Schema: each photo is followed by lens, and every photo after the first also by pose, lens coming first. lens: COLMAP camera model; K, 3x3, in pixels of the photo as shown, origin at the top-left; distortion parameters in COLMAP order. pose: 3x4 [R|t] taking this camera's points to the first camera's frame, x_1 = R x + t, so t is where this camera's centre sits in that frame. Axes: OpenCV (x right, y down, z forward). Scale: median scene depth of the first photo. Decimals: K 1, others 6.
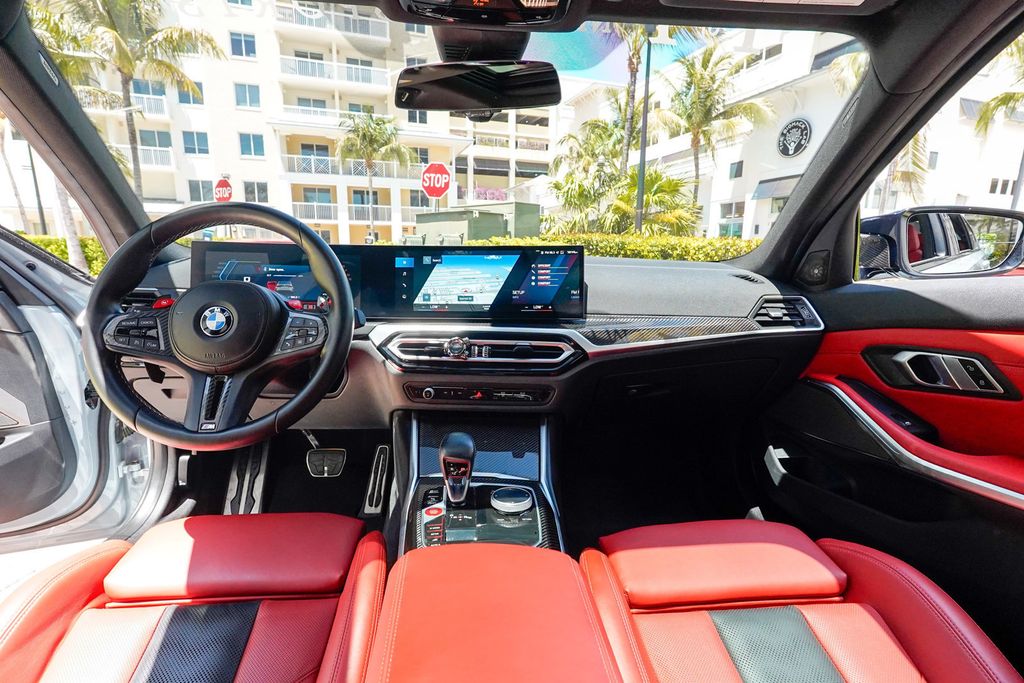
lens RADIAL K [[469.4, 0, 511.3], [0, 469.4, 346.6], [0, 0, 1]] dist [-0.019032, 0.009785]
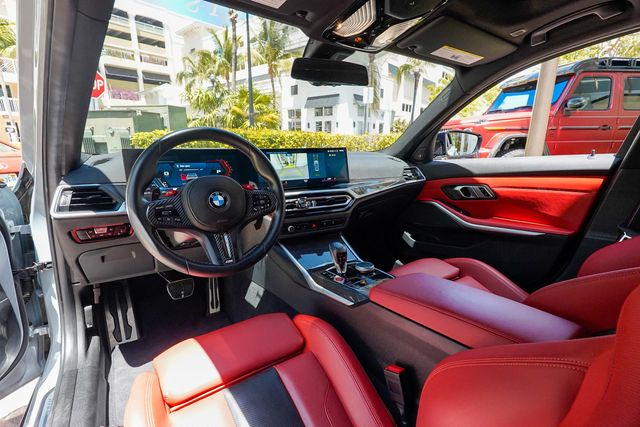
lens RADIAL K [[293.4, 0, 317.8], [0, 293.4, 216.7], [0, 0, 1]] dist [-0.019032, 0.009785]
pose [[0.867679, -0.130055, 0.479812, -0.558934], [0.099662, 0.991086, 0.088412, -0.036045], [-0.487033, -0.028894, 0.872906, -0.066583]]
